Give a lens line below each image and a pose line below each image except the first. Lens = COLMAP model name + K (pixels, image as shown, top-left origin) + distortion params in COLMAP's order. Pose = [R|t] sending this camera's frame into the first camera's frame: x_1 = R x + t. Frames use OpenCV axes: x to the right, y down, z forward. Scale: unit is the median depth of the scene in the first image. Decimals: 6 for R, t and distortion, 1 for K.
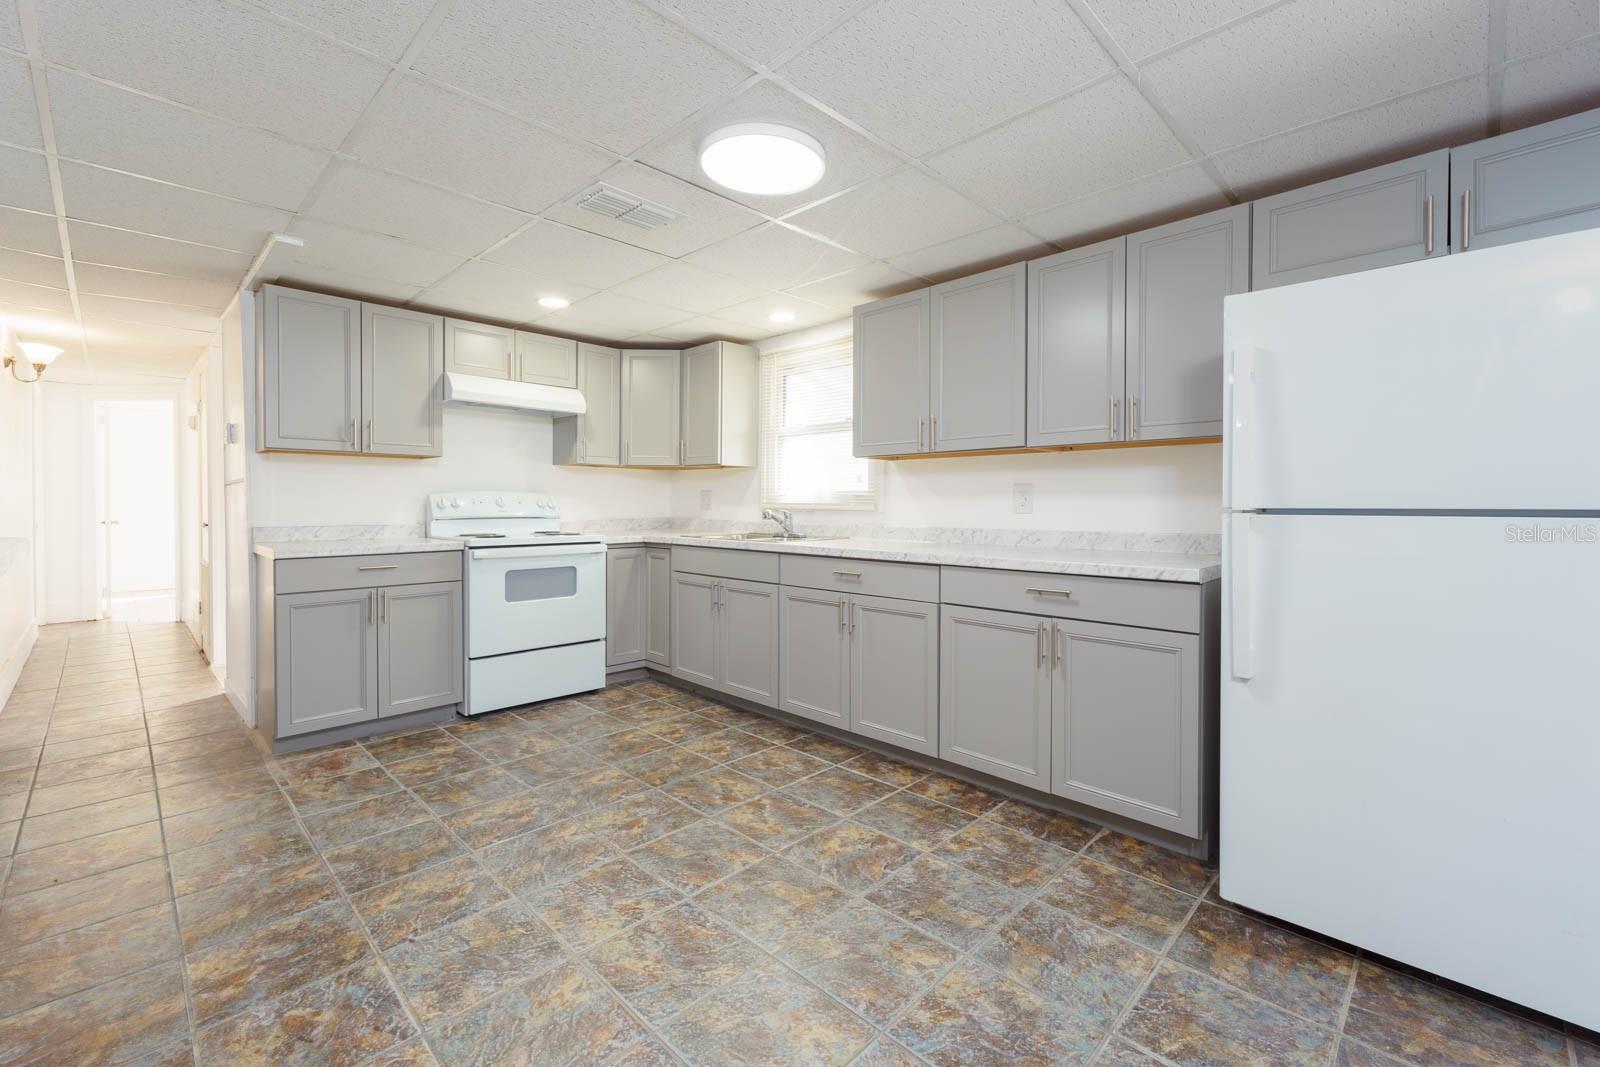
lens RADIAL K [[671.8, 0, 796.1], [0, 671.8, 512.6], [0, 0, 1]] dist [0.005068, -0.001015]
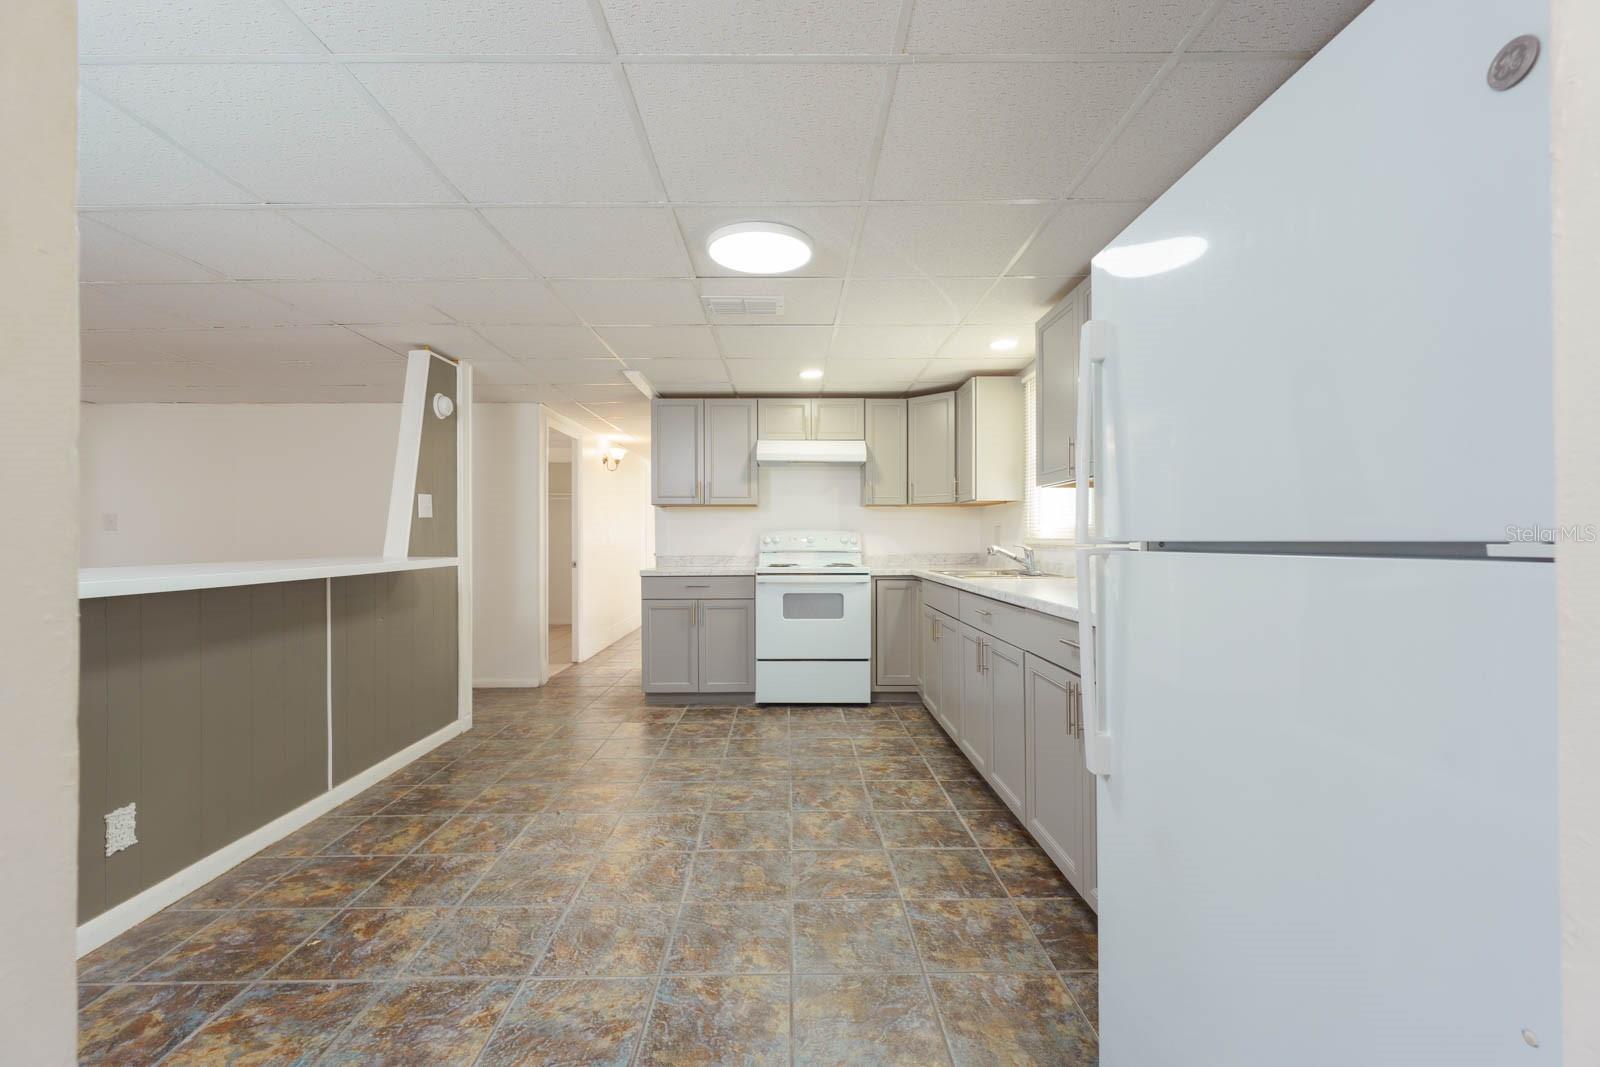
lens RADIAL K [[671.8, 0, 797.6], [0, 671.8, 534.8], [0, 0, 1]] dist [0.005068, -0.001015]
pose [[0.712412, -0.009998, -0.701690, 0.589034], [-0.005441, 0.999790, -0.019769, 0.001895], [0.701740, 0.017902, 0.712208, 0.152808]]
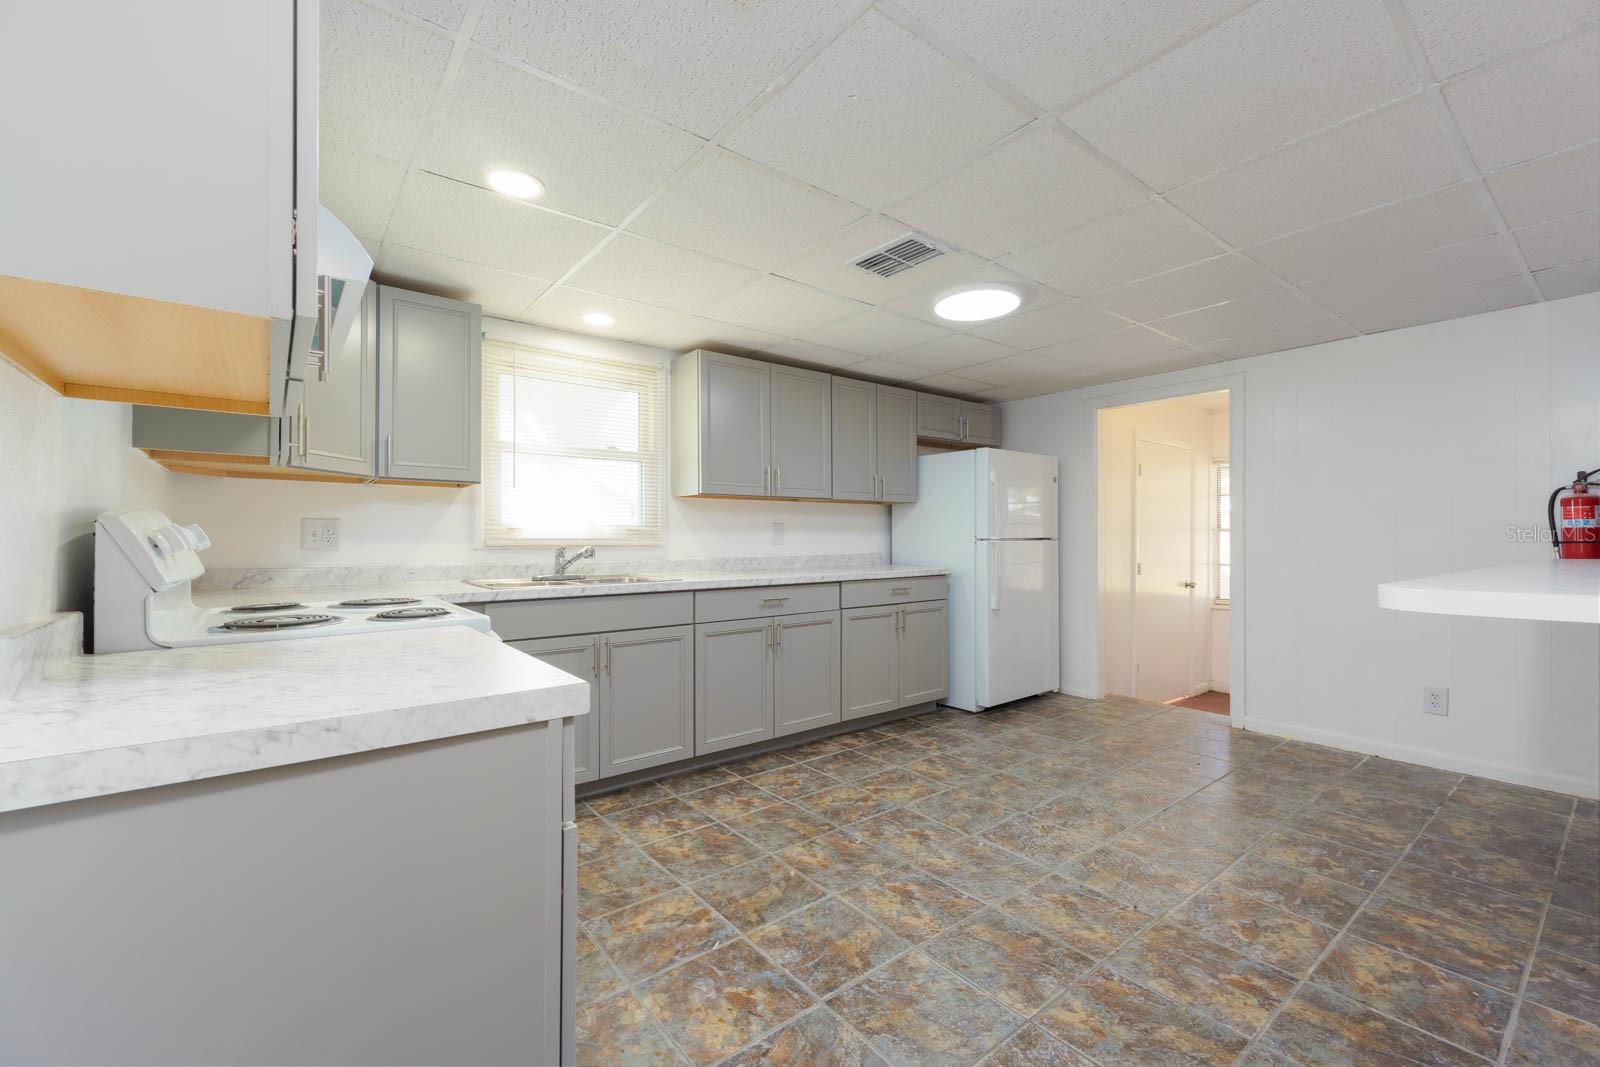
lens RADIAL K [[671.8, 0, 784.4], [0, 671.8, 535.8], [0, 0, 1]] dist [0.005068, -0.001015]
pose [[0.133185, -0.000300, 0.991091, -1.116314], [0.018250, 0.999831, -0.002150, -0.014604], [-0.990923, 0.018373, 0.133168, 0.881892]]
